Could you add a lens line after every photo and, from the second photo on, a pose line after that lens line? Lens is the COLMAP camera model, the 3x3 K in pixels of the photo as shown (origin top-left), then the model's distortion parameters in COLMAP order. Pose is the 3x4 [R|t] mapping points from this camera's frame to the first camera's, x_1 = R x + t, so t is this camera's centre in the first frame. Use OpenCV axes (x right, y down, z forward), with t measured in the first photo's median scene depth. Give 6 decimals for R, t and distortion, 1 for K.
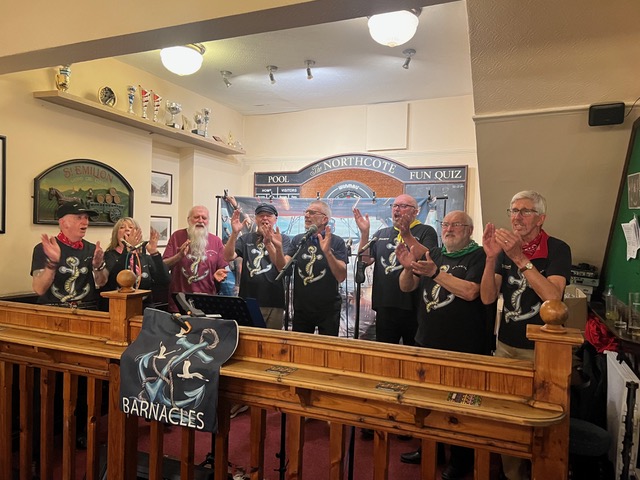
lens RADIAL K [[459.2, 0, 320.0], [0, 459.2, 240.0], [0, 0, 1]] dist [0.063592, -0.051662]
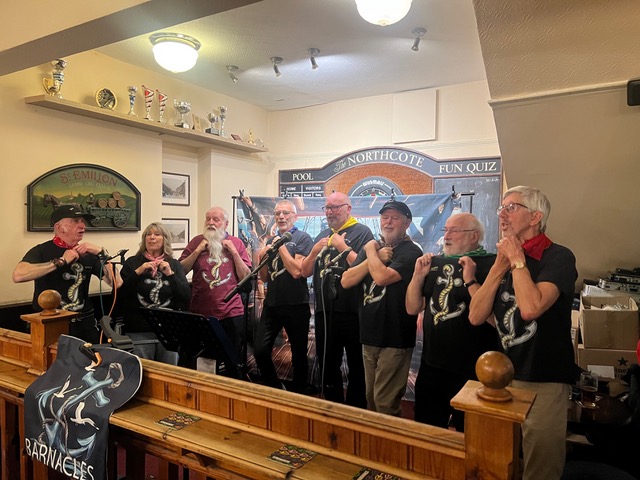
lens RADIAL K [[459.2, 0, 320.0], [0, 459.2, 240.0], [0, 0, 1]] dist [0.063592, -0.051662]
pose [[0.991474, -0.009033, -0.129991, 0.112147], [0.010757, 0.999863, 0.012566, -0.019539], [0.129860, -0.013858, 0.991435, 0.087168]]
